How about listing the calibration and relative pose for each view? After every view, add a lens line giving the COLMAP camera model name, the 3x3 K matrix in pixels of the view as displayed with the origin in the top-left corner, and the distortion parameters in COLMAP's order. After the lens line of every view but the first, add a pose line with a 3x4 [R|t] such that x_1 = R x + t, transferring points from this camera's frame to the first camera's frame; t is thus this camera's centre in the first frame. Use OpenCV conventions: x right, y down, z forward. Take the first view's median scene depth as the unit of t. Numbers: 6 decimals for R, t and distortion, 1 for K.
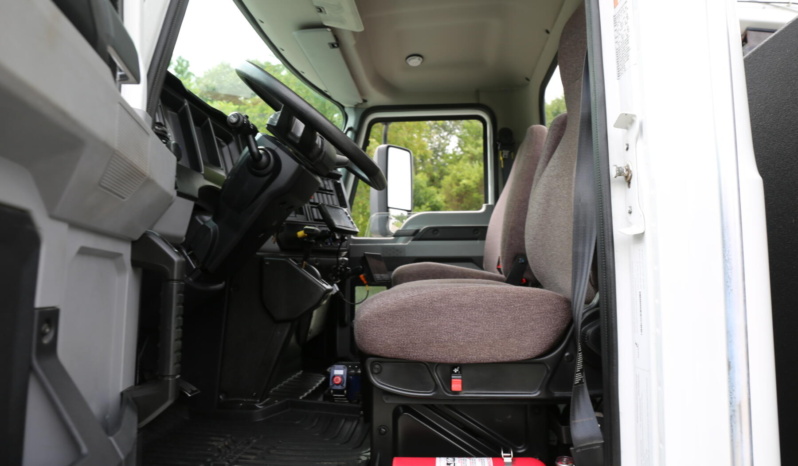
lens RADIAL K [[538.8, 0, 399.0], [0, 538.8, 233.0], [0, 0, 1]] dist [-0.114896, 0.094199]
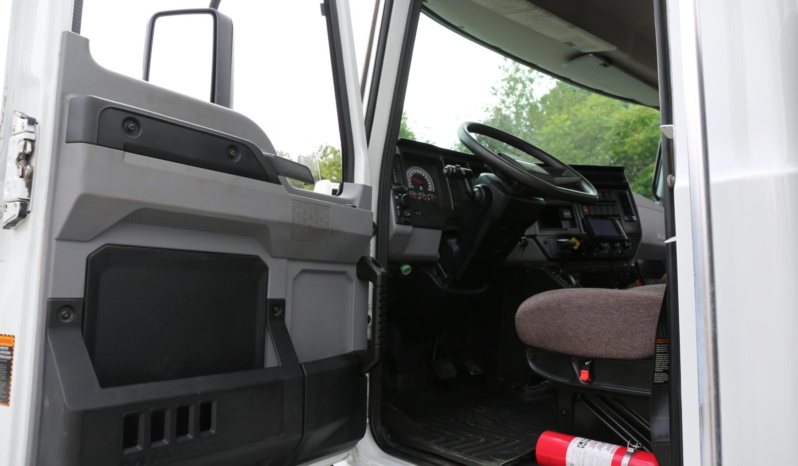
lens RADIAL K [[538.8, 0, 399.0], [0, 538.8, 233.0], [0, 0, 1]] dist [-0.114896, 0.094199]
pose [[0.706744, -0.068014, -0.704192, 0.663304], [0.061179, 0.997515, -0.034944, -0.010409], [0.704819, -0.018385, 0.709149, -0.103980]]
